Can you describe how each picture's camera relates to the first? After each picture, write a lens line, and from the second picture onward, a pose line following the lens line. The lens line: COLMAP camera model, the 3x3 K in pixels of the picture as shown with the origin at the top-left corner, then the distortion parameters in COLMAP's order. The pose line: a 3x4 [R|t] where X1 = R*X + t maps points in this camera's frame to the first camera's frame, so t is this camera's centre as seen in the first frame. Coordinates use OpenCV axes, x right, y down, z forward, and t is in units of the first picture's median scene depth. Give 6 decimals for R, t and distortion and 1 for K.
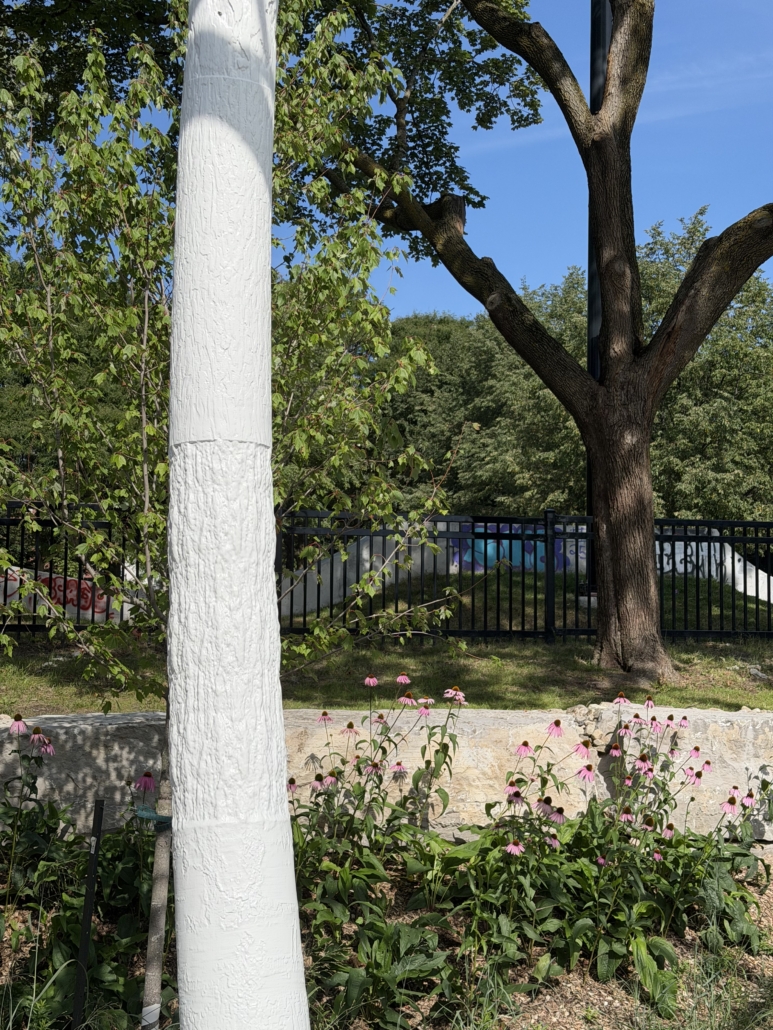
lens RADIAL K [[1433.8, 0, 383.6], [0, 1433.8, 516.1], [0, 0, 1]] dist [0.205110, 0.000000]
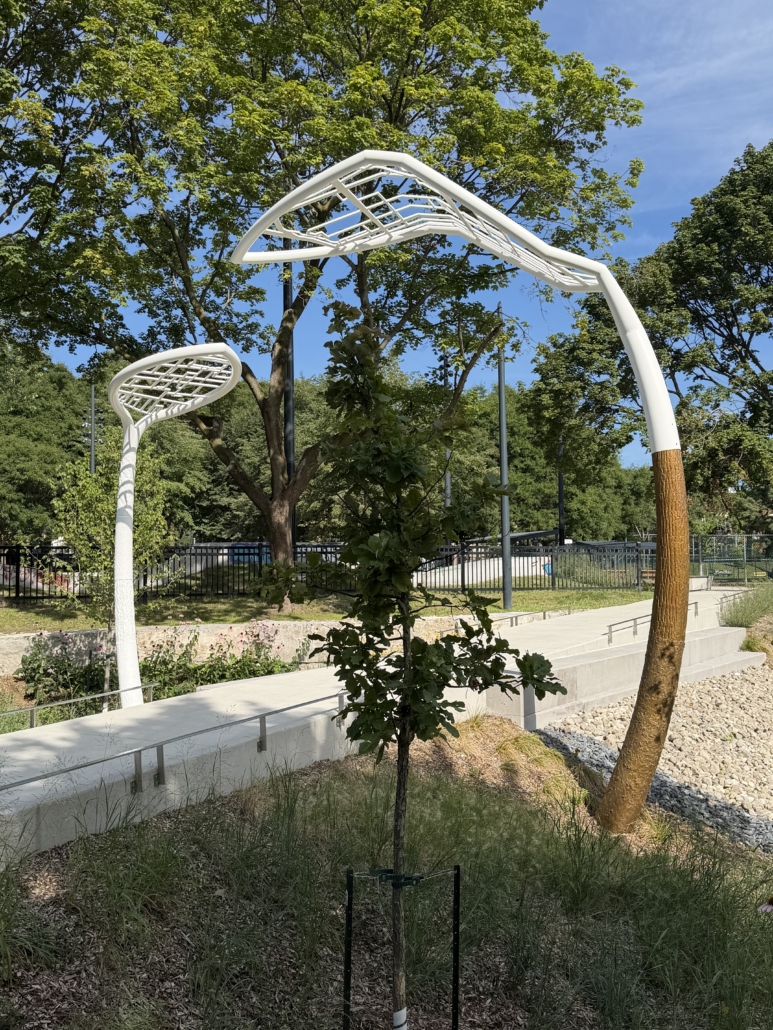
lens RADIAL K [[989.7, 0, 387.4], [0, 989.7, 519.7], [0, 0, 1]] dist [-0.004841, 0.000000]
pose [[0.987990, -0.005572, 0.154420, 0.120763], [0.002112, 0.999743, 0.022563, -0.135410], [-0.154506, -0.021966, 0.987748, -1.144560]]
